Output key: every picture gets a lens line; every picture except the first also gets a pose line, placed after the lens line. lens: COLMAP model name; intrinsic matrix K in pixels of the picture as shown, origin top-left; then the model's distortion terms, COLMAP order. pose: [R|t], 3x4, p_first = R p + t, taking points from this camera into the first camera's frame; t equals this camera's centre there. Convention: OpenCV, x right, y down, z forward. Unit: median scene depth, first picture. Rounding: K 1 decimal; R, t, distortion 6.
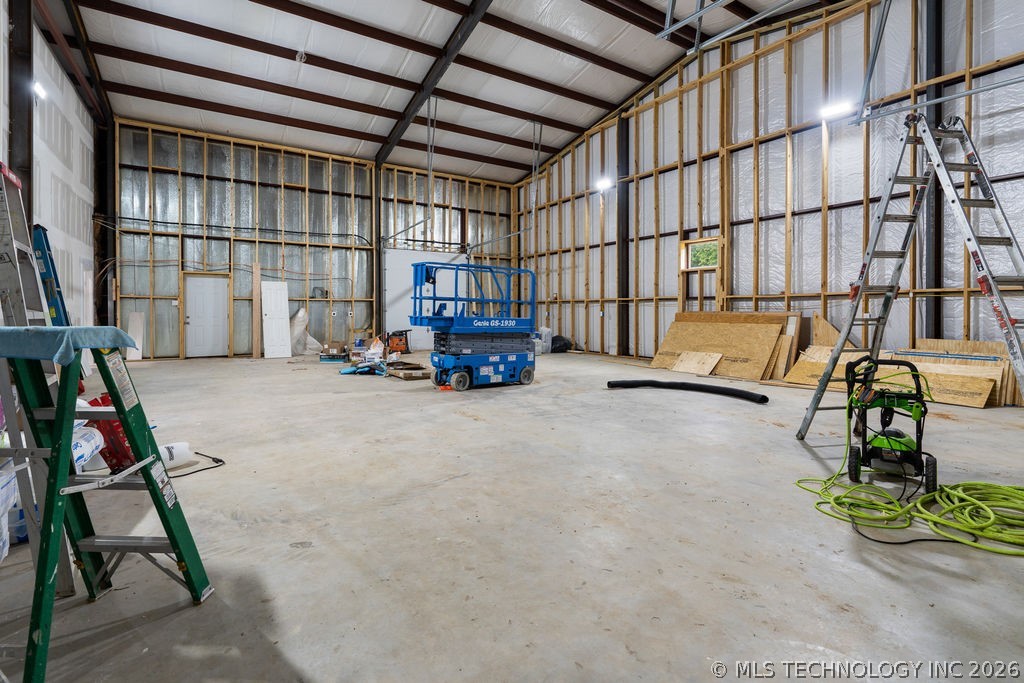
lens RADIAL K [[471.9, 0, 508.8], [0, 471.9, 318.4], [0, 0, 1]] dist [-0.005320, 0.000324]
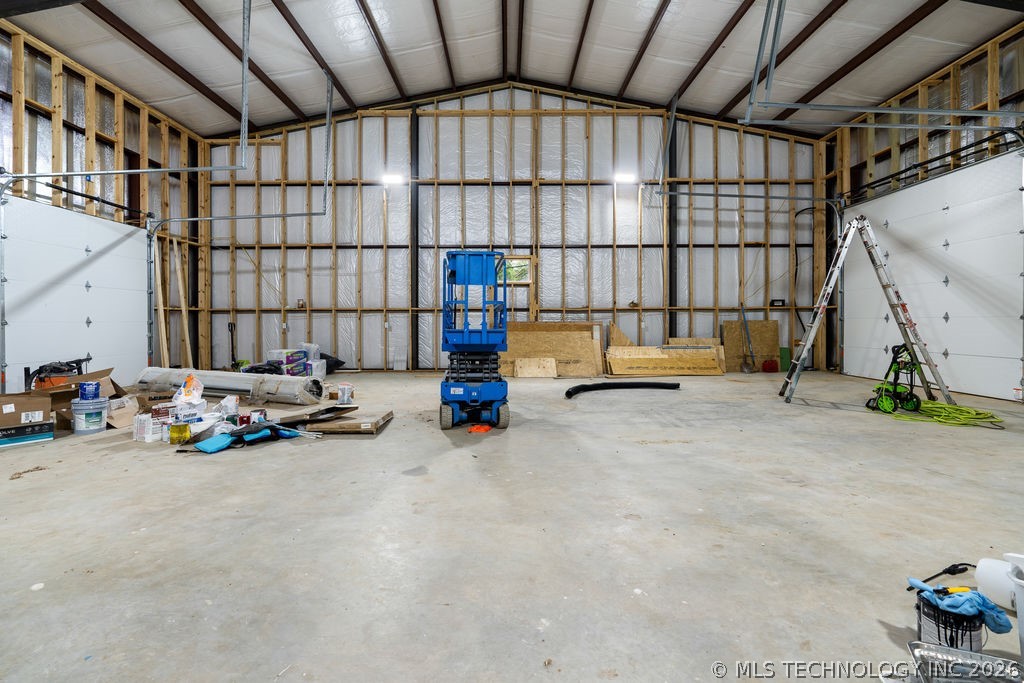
lens RADIAL K [[456.6, 0, 517.2], [0, 456.6, 335.7], [0, 0, 1]] dist [-0.039862, -0.000083]
pose [[0.523750, -0.026851, 0.851449, -0.474327], [0.017970, 0.999629, 0.020470, -0.004005], [-0.851682, 0.004579, 0.524038, 0.418781]]
